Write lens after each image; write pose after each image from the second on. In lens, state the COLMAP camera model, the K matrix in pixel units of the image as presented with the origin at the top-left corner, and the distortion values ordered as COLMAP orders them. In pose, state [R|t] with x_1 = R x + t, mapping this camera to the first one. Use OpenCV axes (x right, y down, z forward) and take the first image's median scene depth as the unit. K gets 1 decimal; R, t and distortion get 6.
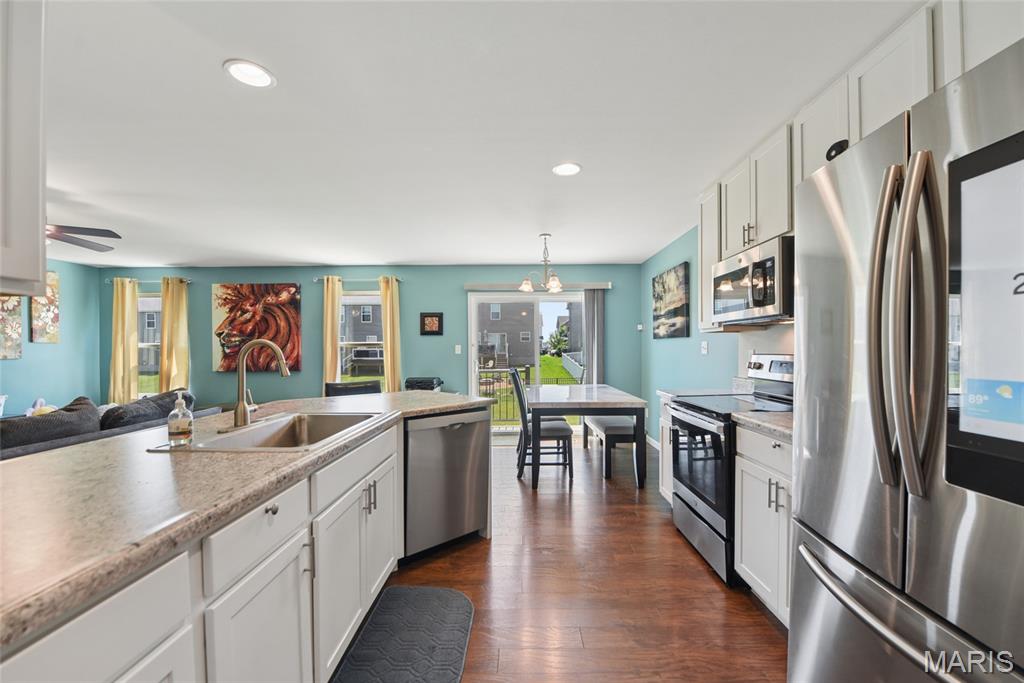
lens RADIAL K [[418.3, 0, 531.6], [0, 418.3, 349.7], [0, 0, 1]] dist [-0.009552, -0.002049]
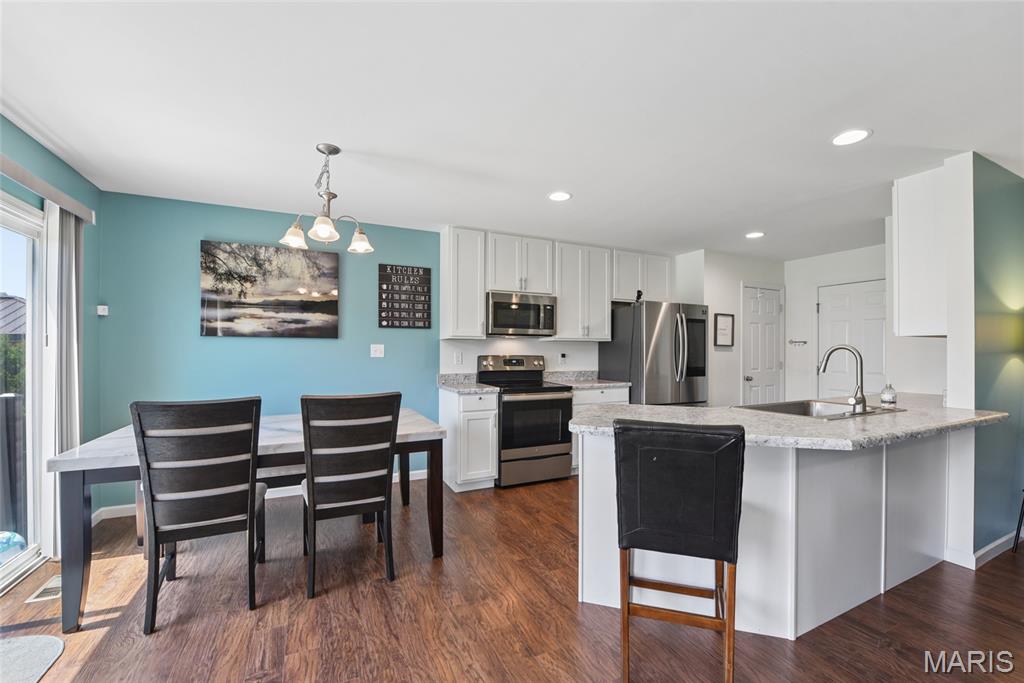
lens RADIAL K [[418.3, 0, 520.3], [0, 418.3, 353.6], [0, 0, 1]] dist [-0.009552, -0.002049]
pose [[-0.426885, 0.000957, 0.904305, -0.442102], [0.003172, 0.999995, 0.000439, 0.001680], [-0.904300, 0.003055, -0.426886, 0.766457]]
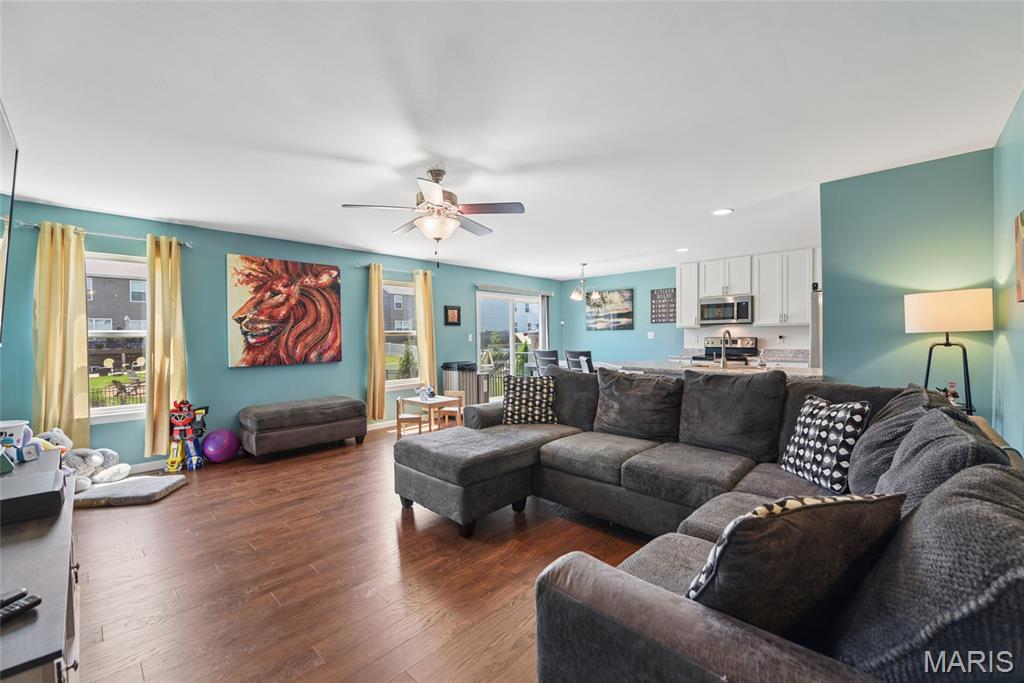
lens RADIAL K [[418.3, 0, 525.7], [0, 418.3, 347.8], [0, 0, 1]] dist [-0.009552, -0.002049]
pose [[0.681316, -0.020645, 0.731698, -0.959432], [0.010027, 0.999772, 0.018872, 0.006723], [-0.731920, -0.005521, 0.681368, 0.071314]]
